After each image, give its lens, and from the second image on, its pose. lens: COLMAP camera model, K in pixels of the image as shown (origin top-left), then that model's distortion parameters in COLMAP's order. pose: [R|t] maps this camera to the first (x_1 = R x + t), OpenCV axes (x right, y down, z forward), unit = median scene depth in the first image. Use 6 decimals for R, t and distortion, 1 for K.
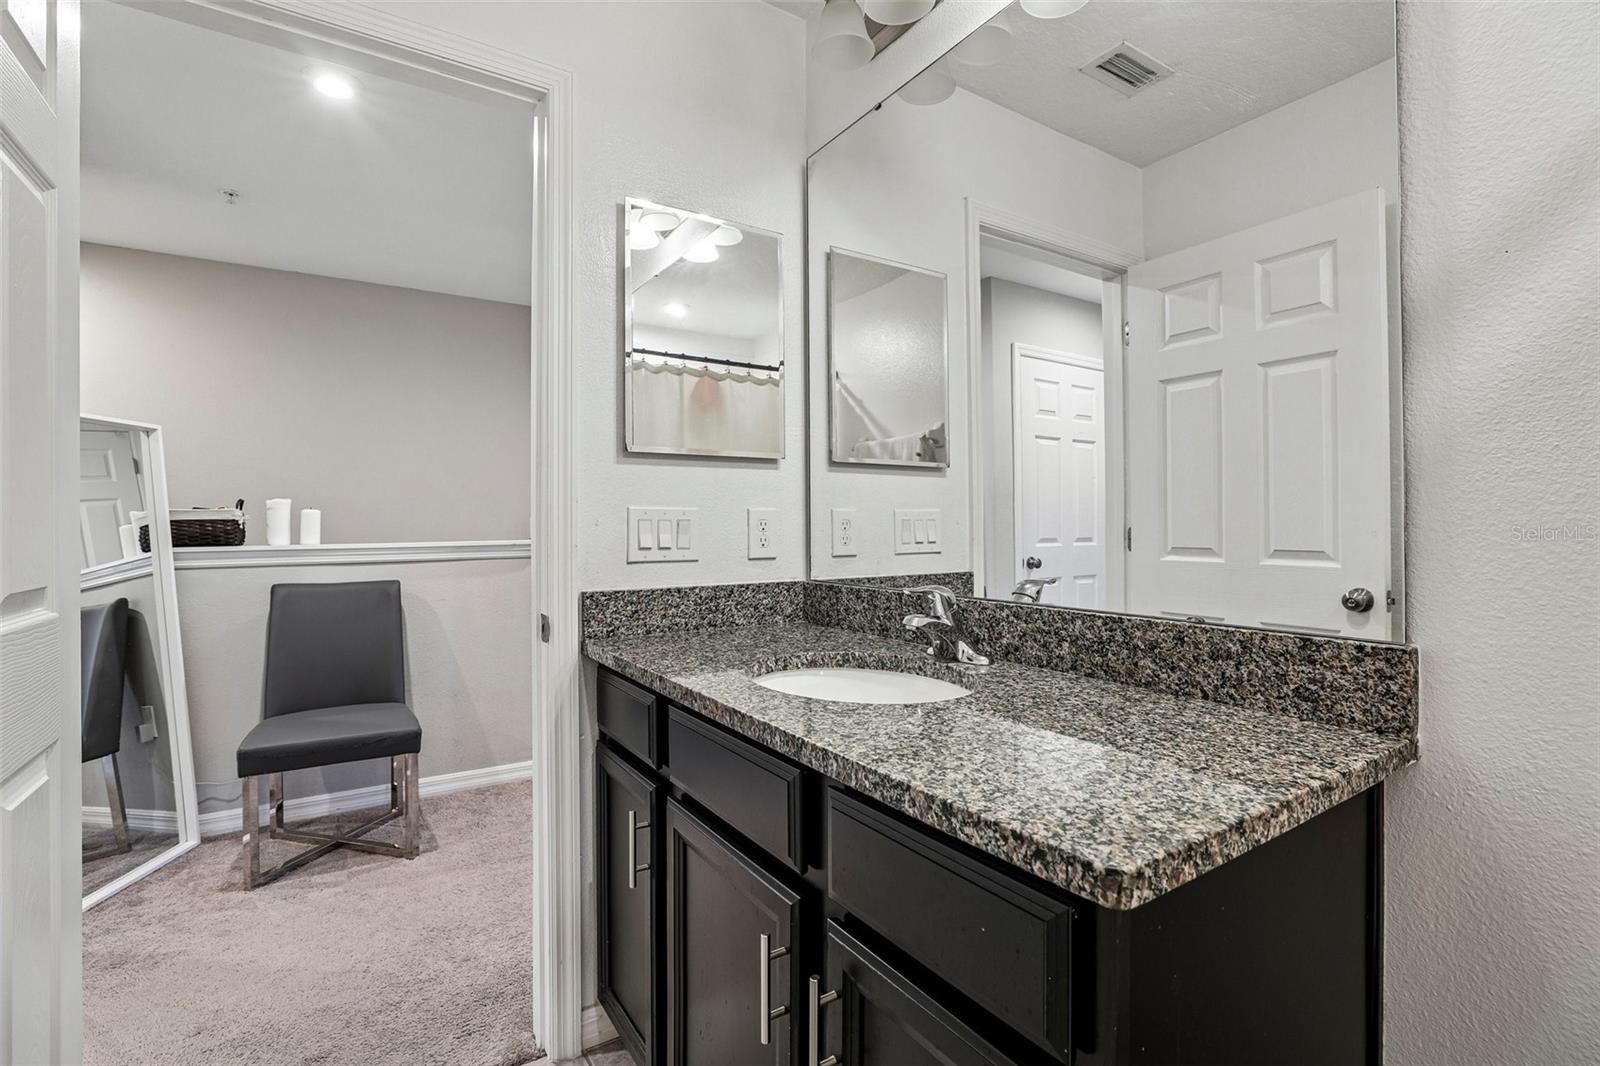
lens RADIAL K [[731.5, 0, 803.5], [0, 731.5, 527.9], [0, 0, 1]] dist [-0.040839, 0.011521]
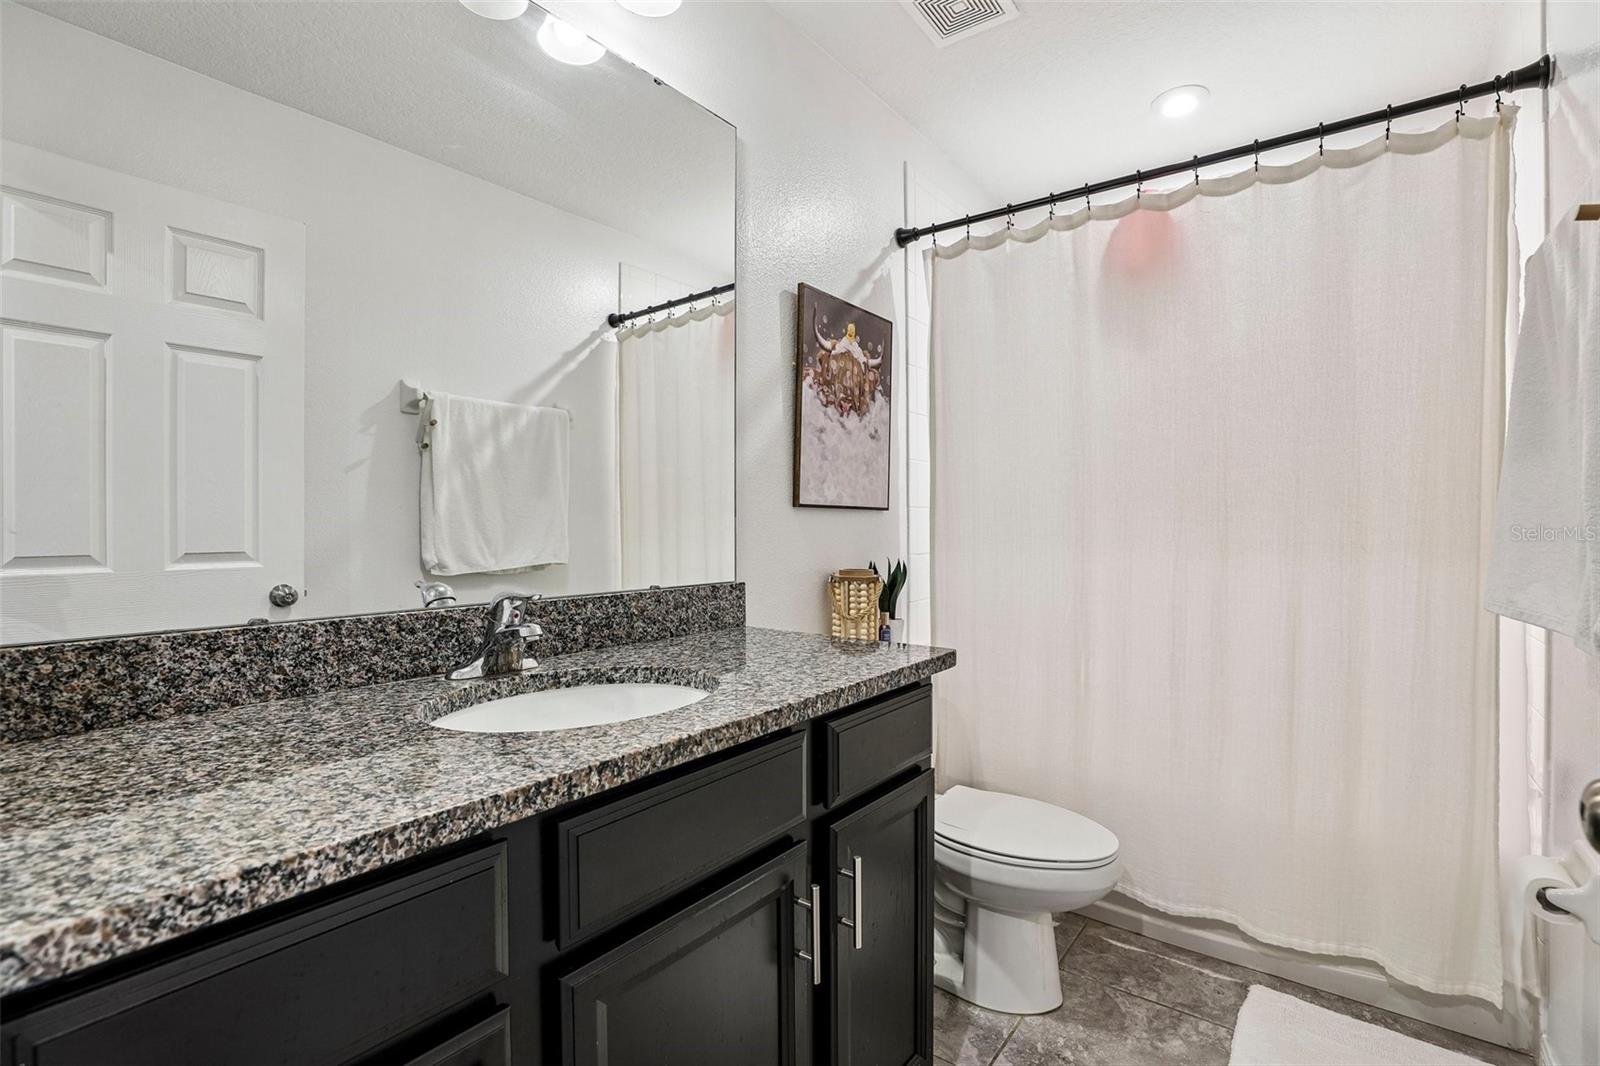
lens RADIAL K [[731.5, 0, 803.5], [0, 731.5, 527.9], [0, 0, 1]] dist [-0.040839, 0.011521]
pose [[-0.327611, 0.000548, 0.944813, -0.832086], [0.007302, 0.999971, 0.001952, 0.004828], [-0.944785, 0.007539, -0.327605, 1.039432]]
